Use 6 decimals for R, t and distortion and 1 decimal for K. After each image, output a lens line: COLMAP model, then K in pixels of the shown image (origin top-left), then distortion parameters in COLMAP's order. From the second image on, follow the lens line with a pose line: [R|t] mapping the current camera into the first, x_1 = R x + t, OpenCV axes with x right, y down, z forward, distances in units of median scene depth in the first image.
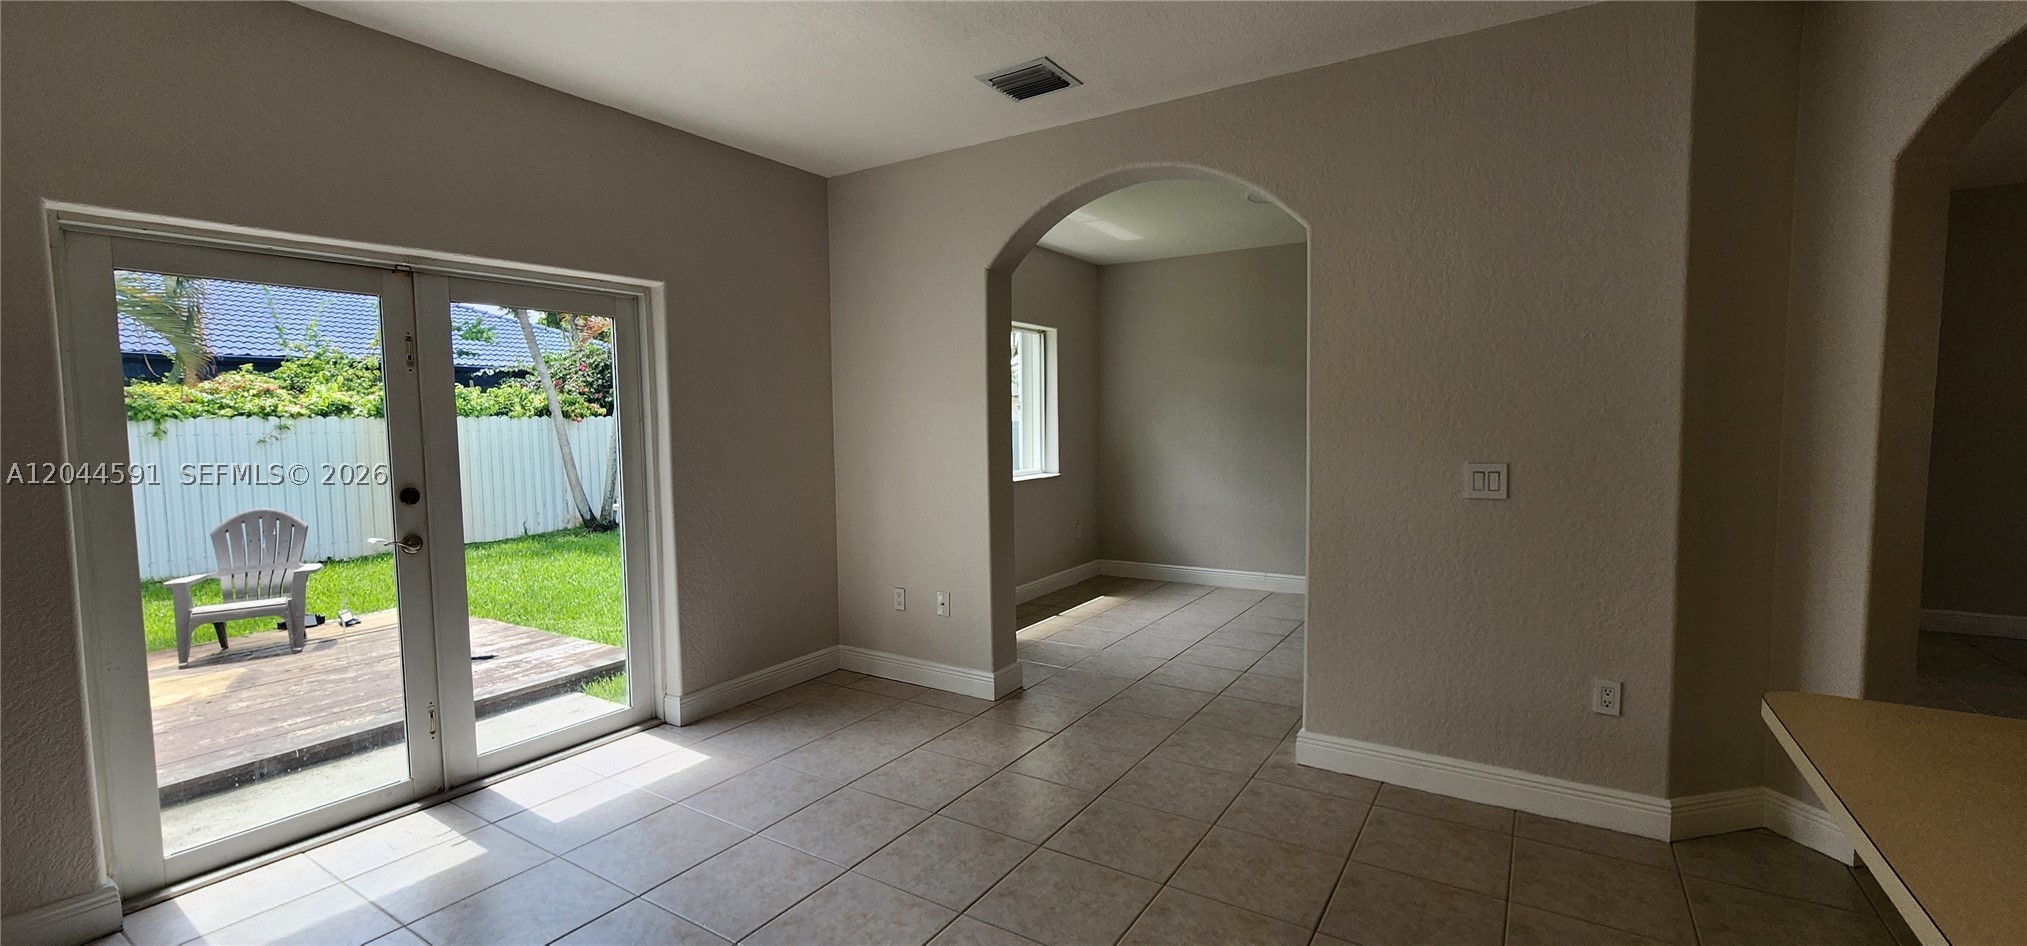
lens RADIAL K [[838.7, 0, 1014.7], [0, 838.7, 473.3], [0, 0, 1]] dist [-0.003254, 0.001182]
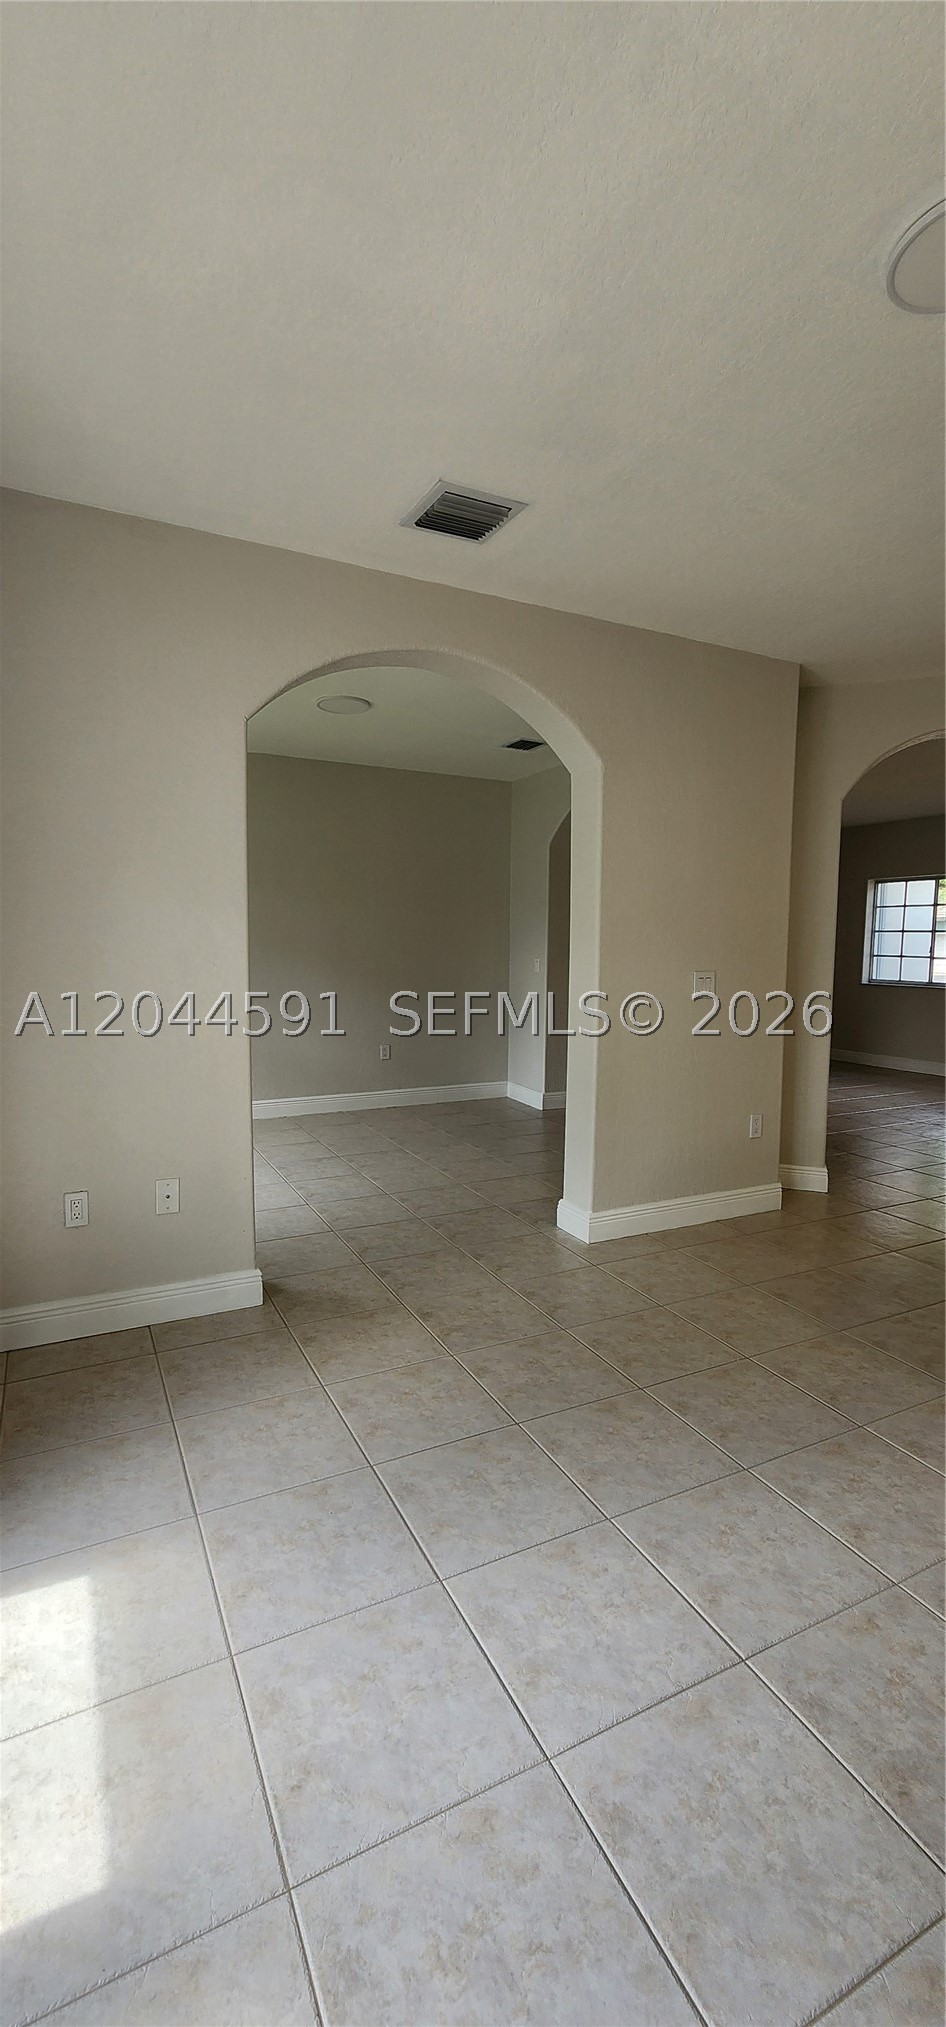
lens RADIAL K [[838.7, 0, 471.2], [0, 838.7, 1008.7], [0, 0, 1]] dist [-0.003254, 0.001182]
pose [[0.509312, -0.048185, 0.859232, -0.680378], [0.046959, 0.998500, 0.028160, -0.003022], [-0.859300, 0.026007, 0.510811, 0.556585]]
